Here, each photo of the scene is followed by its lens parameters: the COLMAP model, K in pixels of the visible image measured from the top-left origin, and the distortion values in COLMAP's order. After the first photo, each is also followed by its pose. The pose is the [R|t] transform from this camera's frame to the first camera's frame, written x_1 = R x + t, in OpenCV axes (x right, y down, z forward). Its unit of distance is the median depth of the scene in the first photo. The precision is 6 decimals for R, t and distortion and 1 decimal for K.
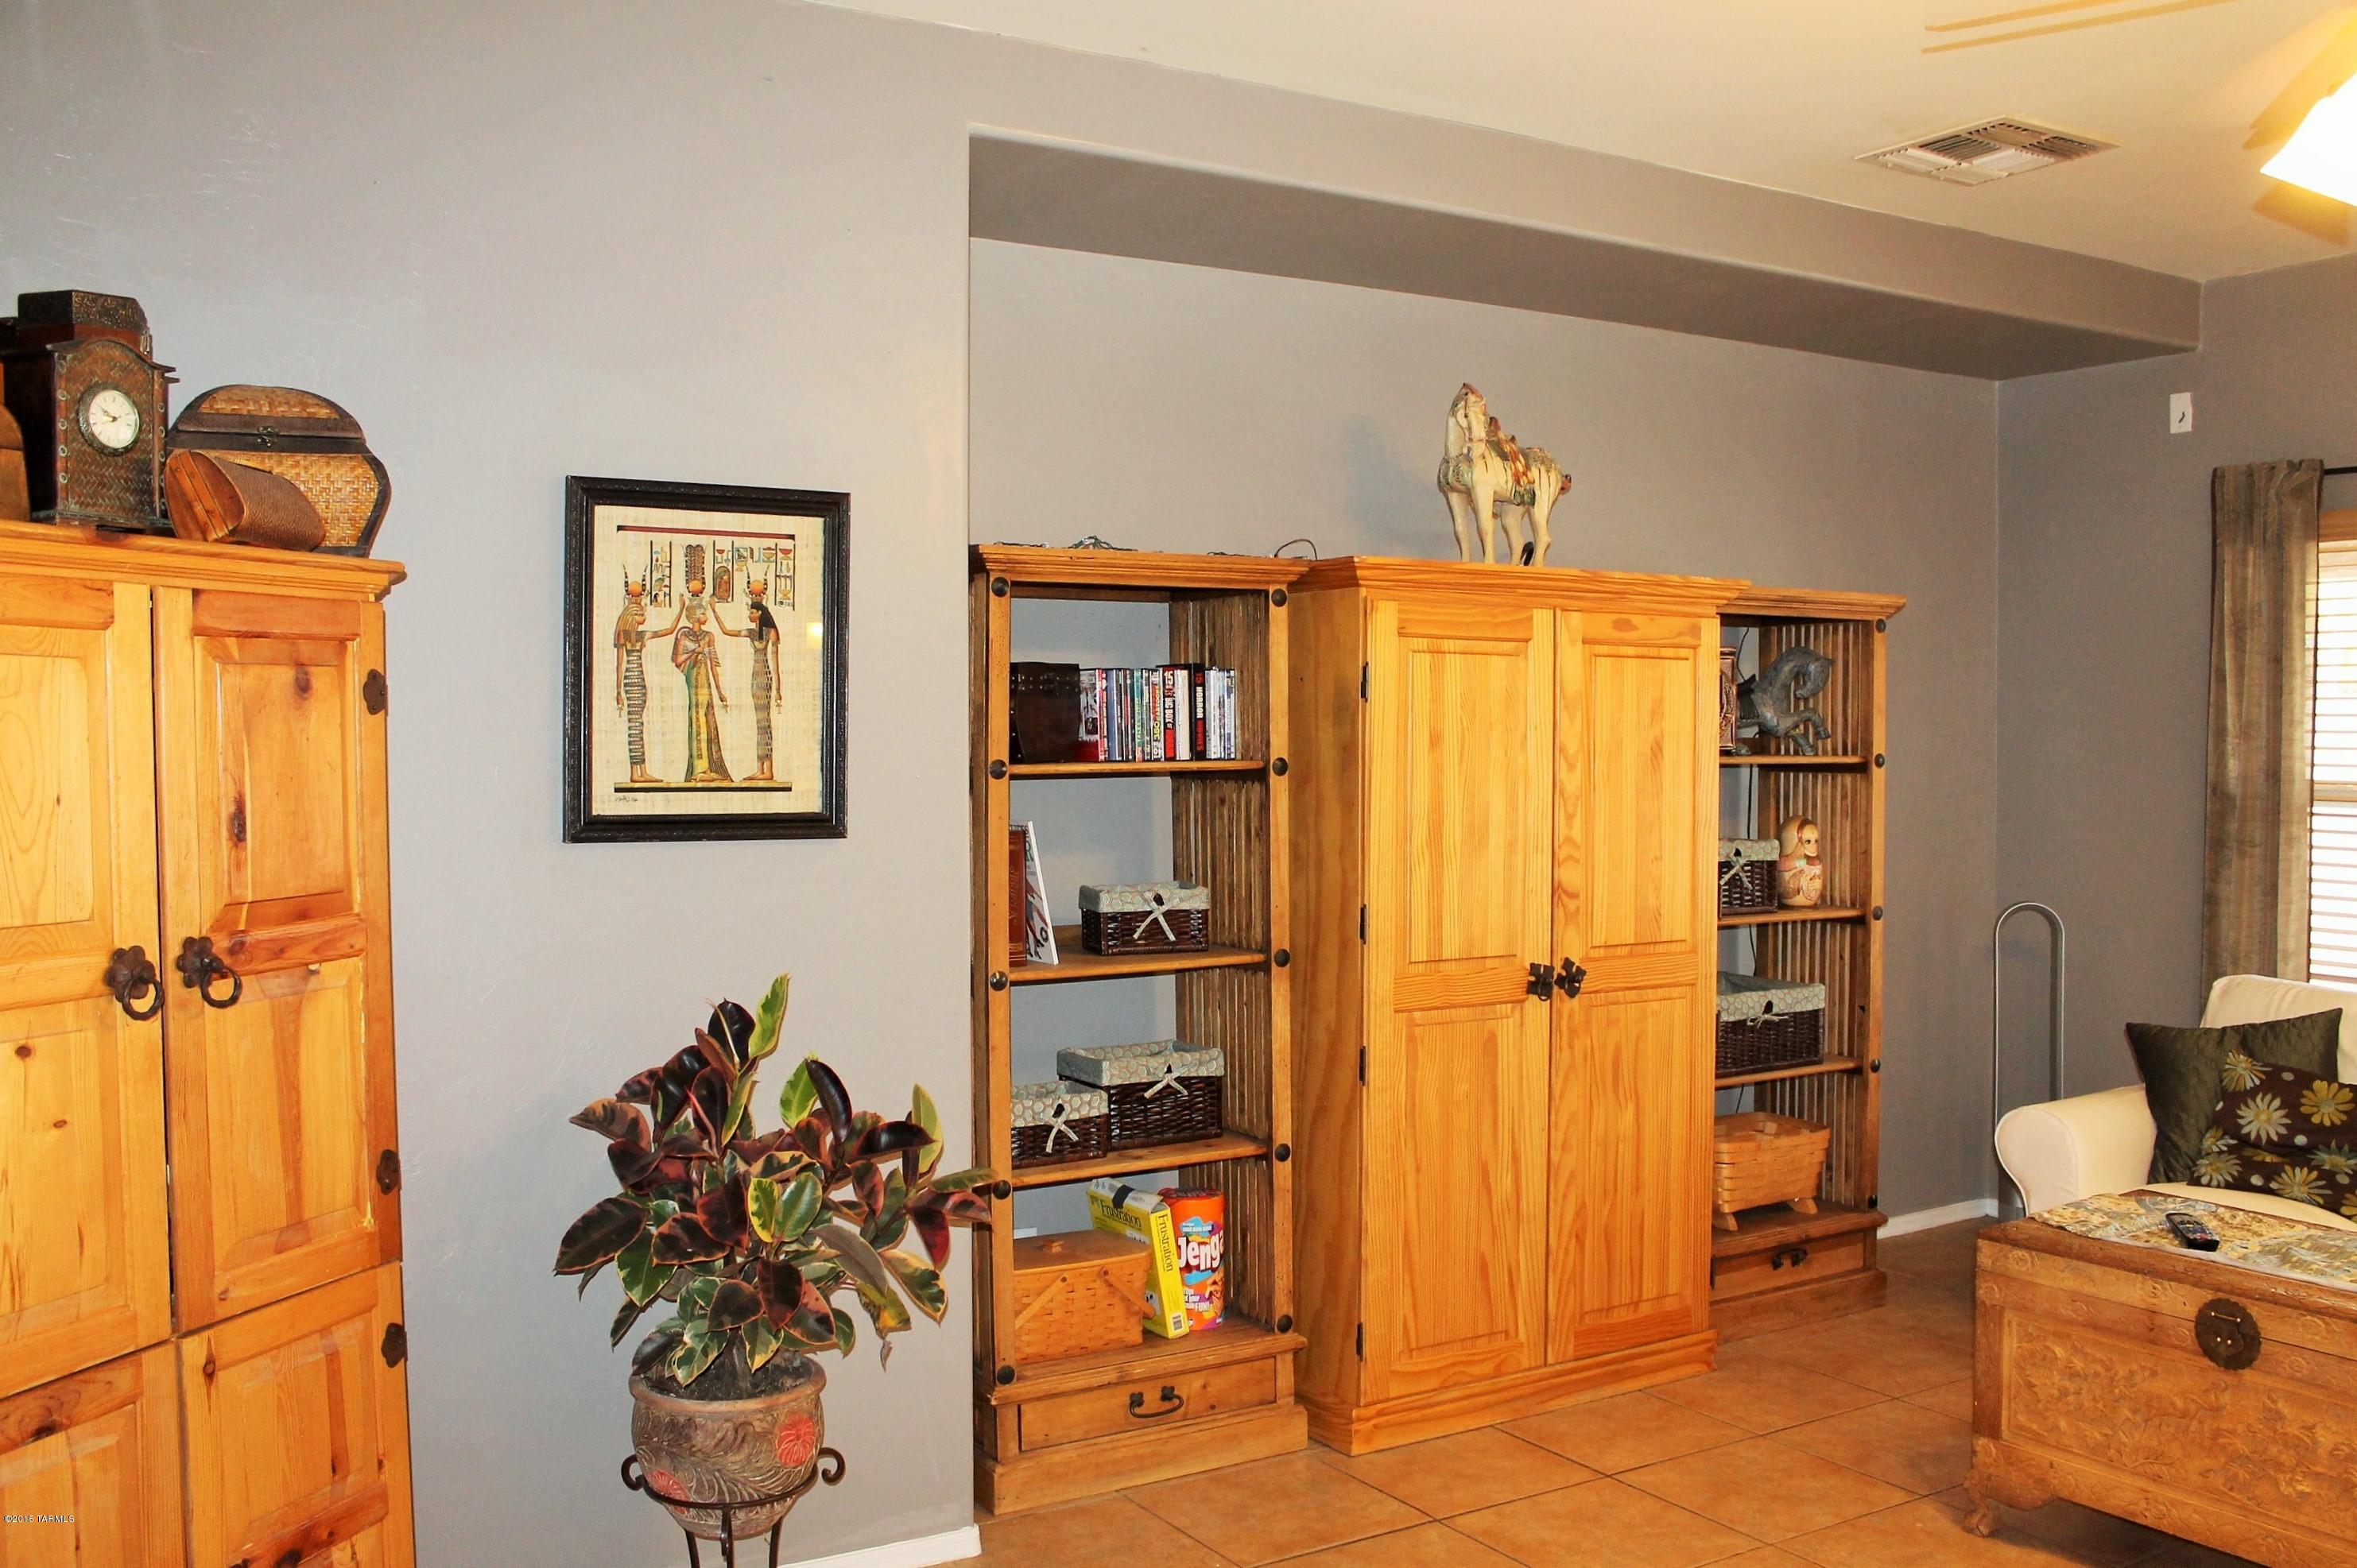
lens RADIAL K [[2086.1, 0, 1171.6], [0, 2086.1, 790.6], [0, 0, 1]] dist [-0.157502, 0.126536]
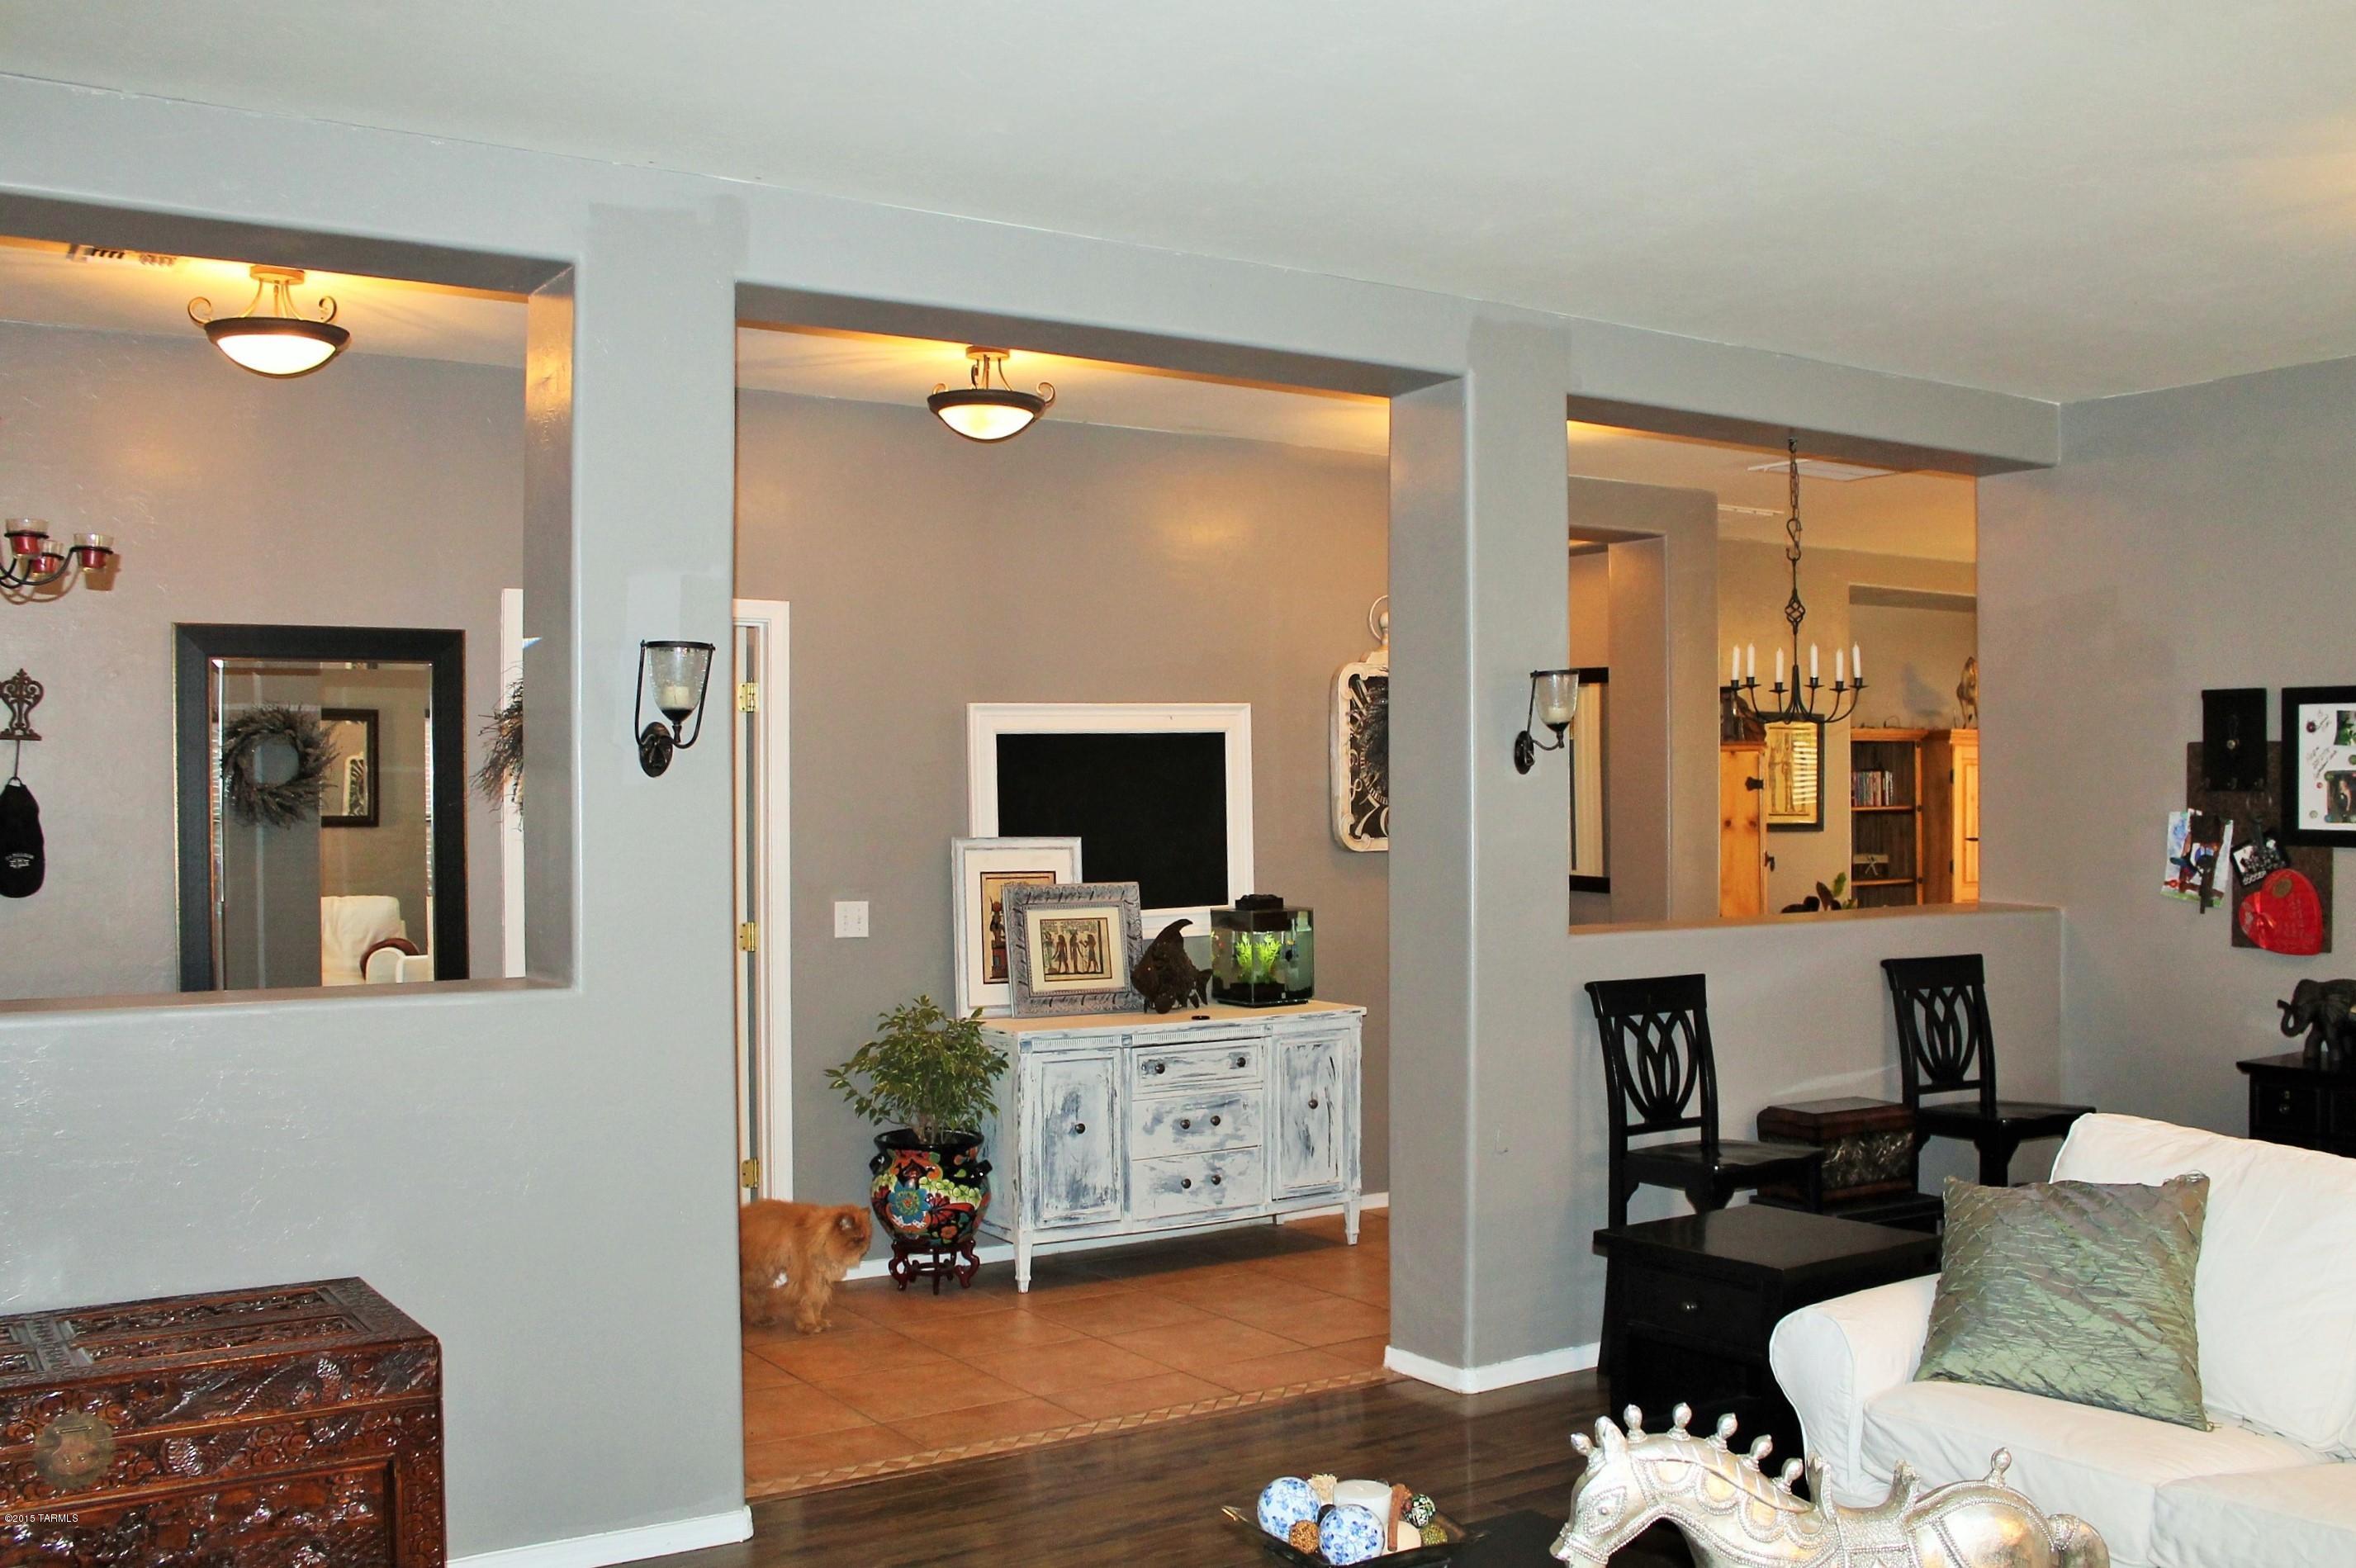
lens RADIAL K [[2085.4, 0, 1171.1], [0, 2085.4, 790.6], [0, 0, 1]] dist [-0.157502, 0.126536]
pose [[0.999994, -0.000255, 0.003329, -1.108342], [0.000346, 0.999625, -0.027399, 0.045273], [-0.003321, 0.027400, 0.999619, -1.948036]]
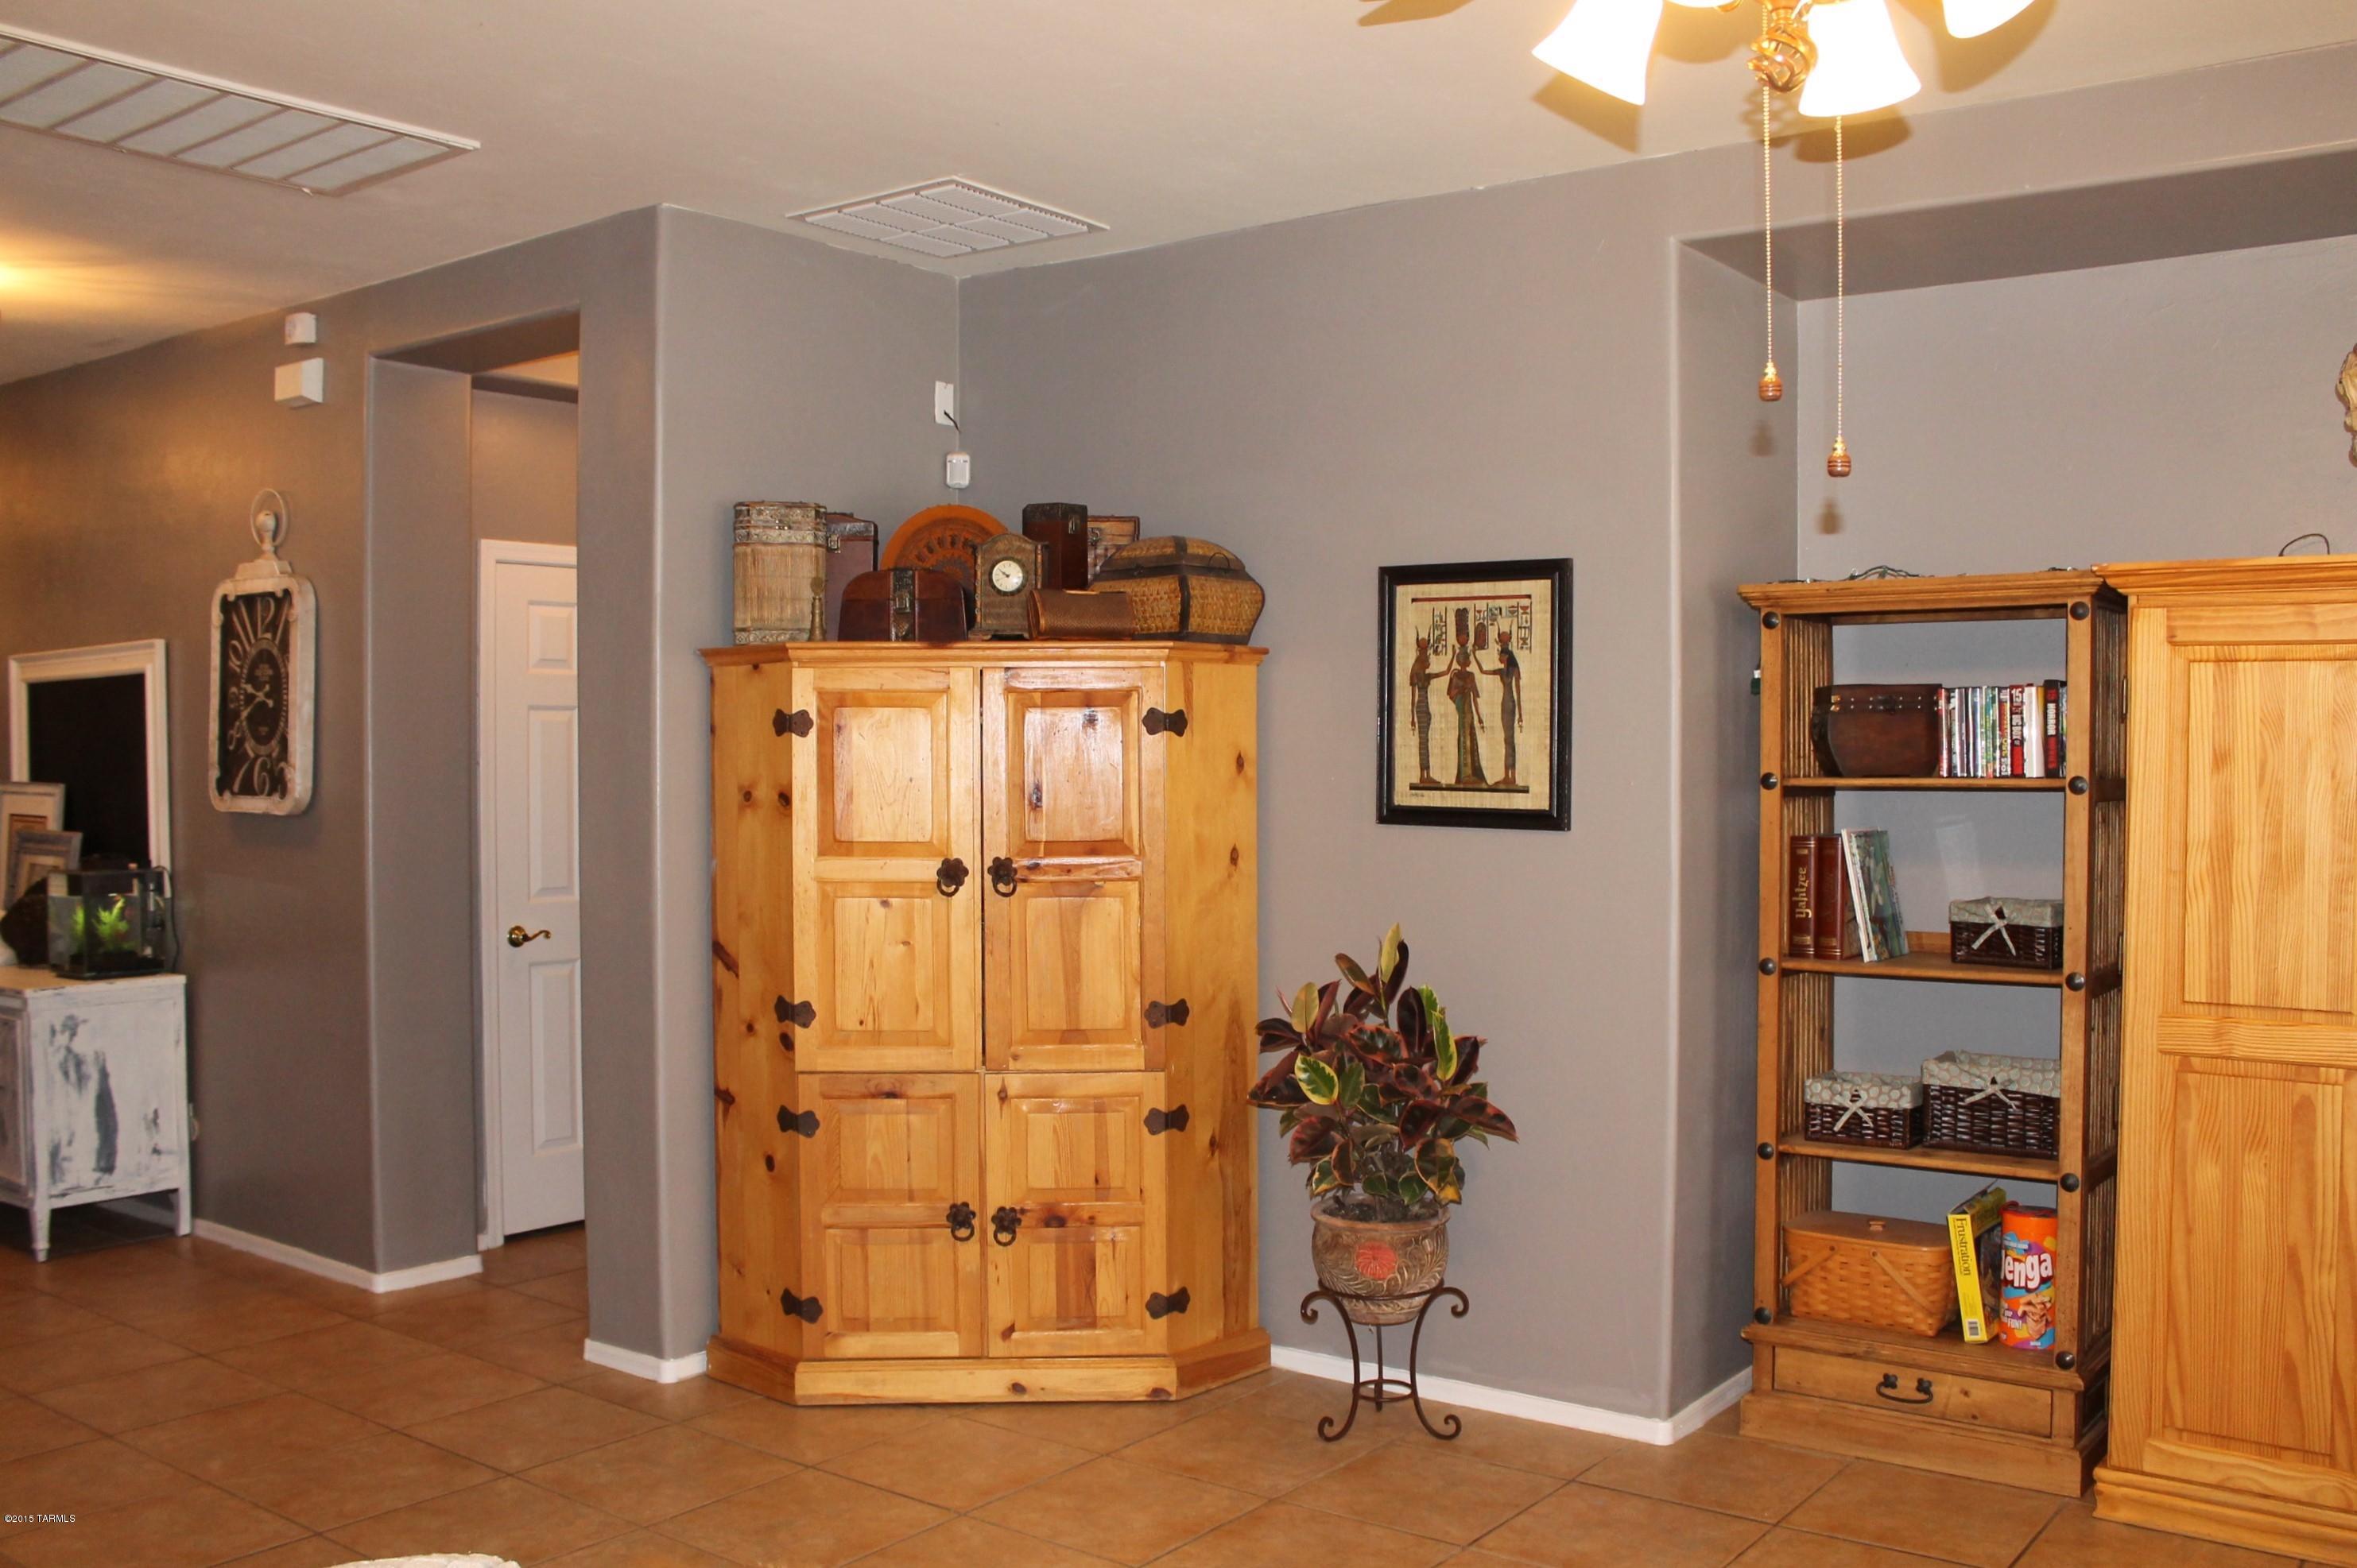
lens RADIAL K [[2034.8, 0, 1192.5], [0, 2034.8, 784.9], [0, 0, 1]] dist [-0.166222, 0.169736]
pose [[0.385153, 0.018824, -0.922661, 0.903385], [-0.027290, 0.999587, 0.009002, -0.010136], [0.922449, 0.021712, 0.385508, 0.319089]]
